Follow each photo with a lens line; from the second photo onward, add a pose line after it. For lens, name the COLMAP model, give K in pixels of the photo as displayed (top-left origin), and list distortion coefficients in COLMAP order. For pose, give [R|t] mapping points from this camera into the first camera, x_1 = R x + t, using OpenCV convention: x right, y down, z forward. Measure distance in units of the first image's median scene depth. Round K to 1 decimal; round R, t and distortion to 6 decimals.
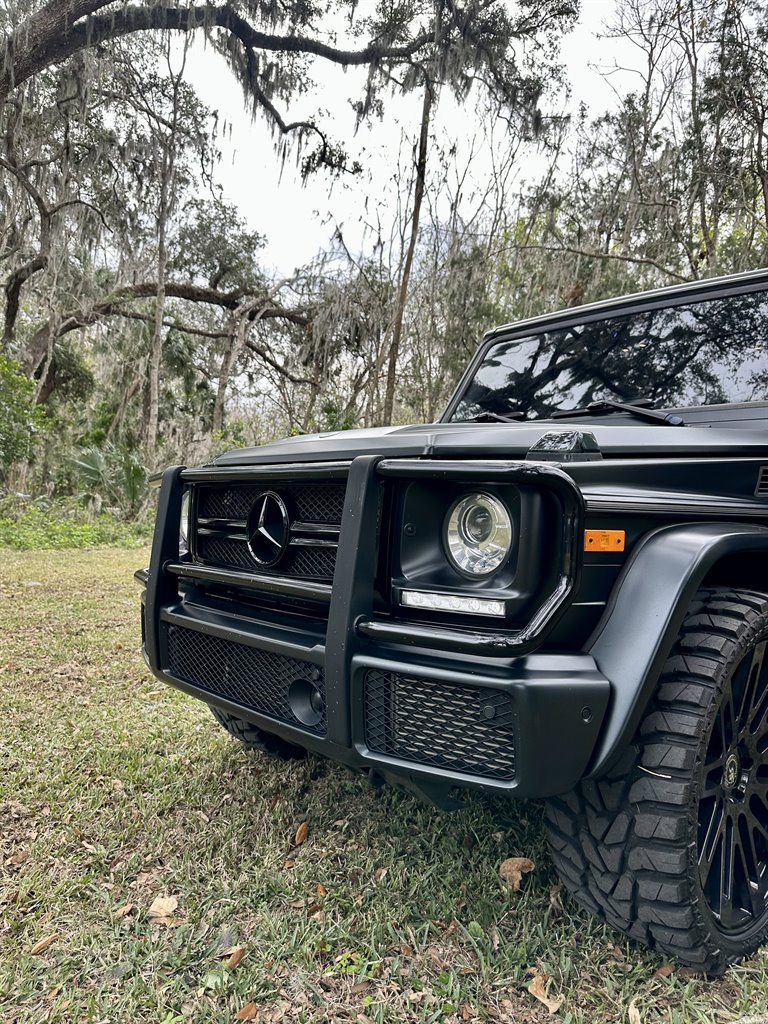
lens RADIAL K [[746.5, 0, 380.2], [0, 746.5, 514.0], [0, 0, 1]] dist [0.027713, -0.017984]
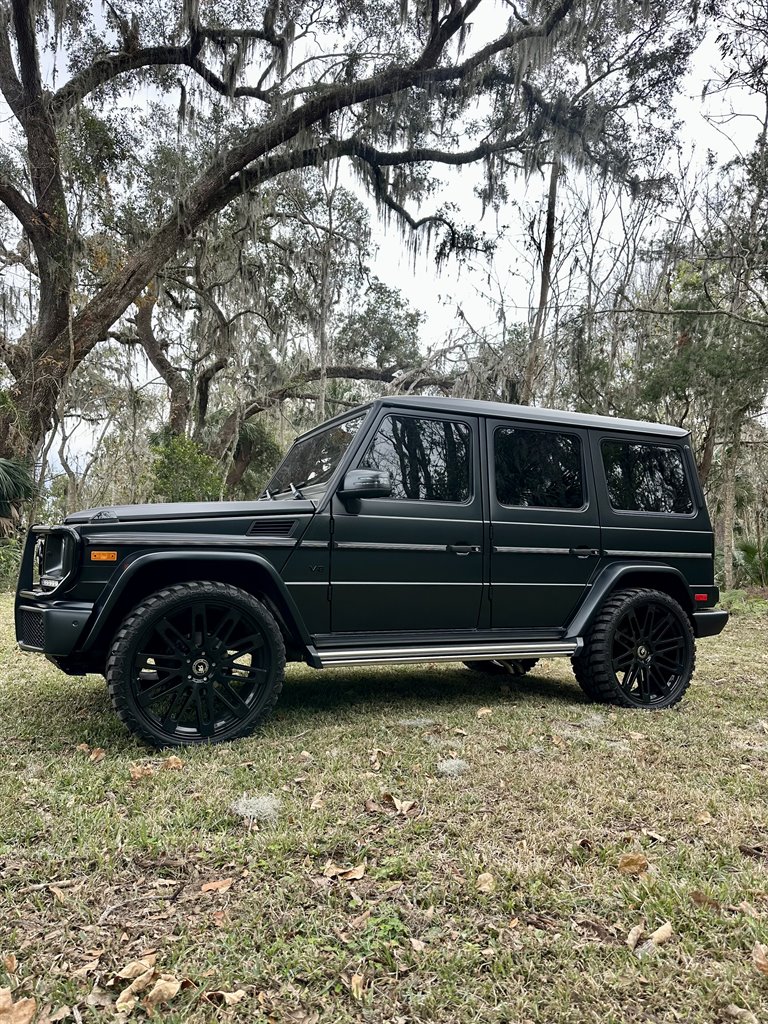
lens RADIAL K [[746.5, 0, 362.5], [0, 746.5, 517.6], [0, 0, 1]] dist [0.027713, -0.017984]
pose [[0.953735, -0.037285, -0.298329, 0.115776], [0.016095, 0.997189, -0.073172, 0.006168], [0.300219, 0.064985, 0.951654, -0.065748]]
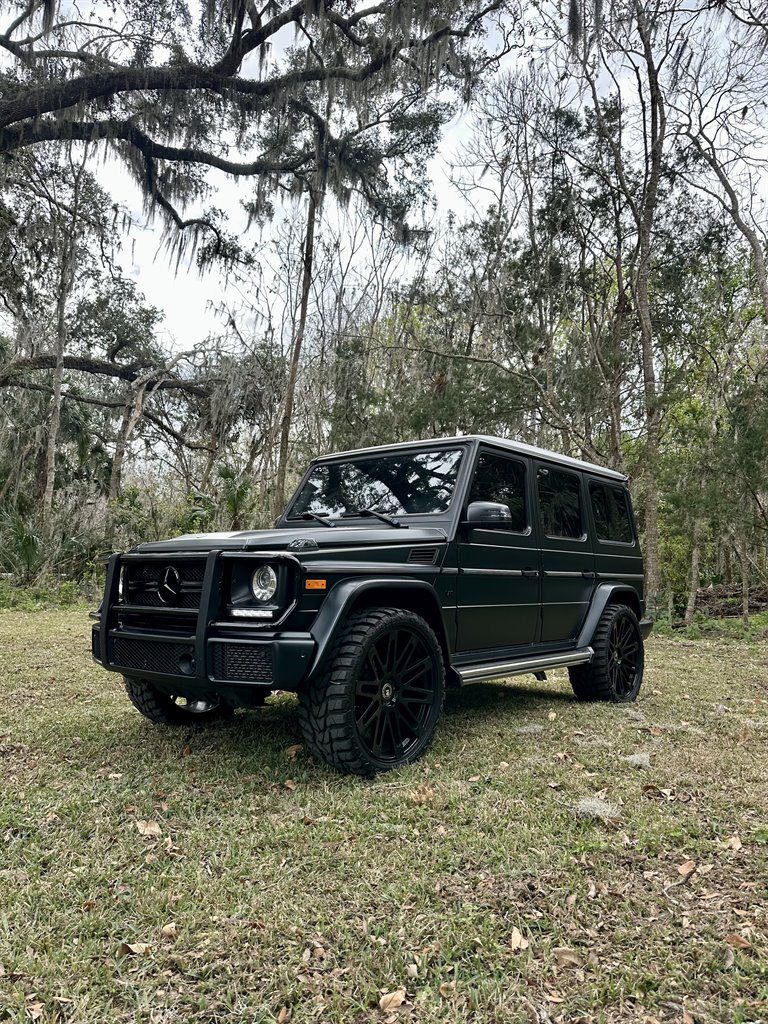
lens RADIAL K [[746.5, 0, 374.1], [0, 746.5, 520.6], [0, 0, 1]] dist [0.027713, -0.017984]
pose [[0.992212, -0.008063, 0.124301, 0.012016], [0.016957, 0.997356, -0.070661, -0.000067], [-0.123403, 0.072218, 0.989725, -0.086862]]
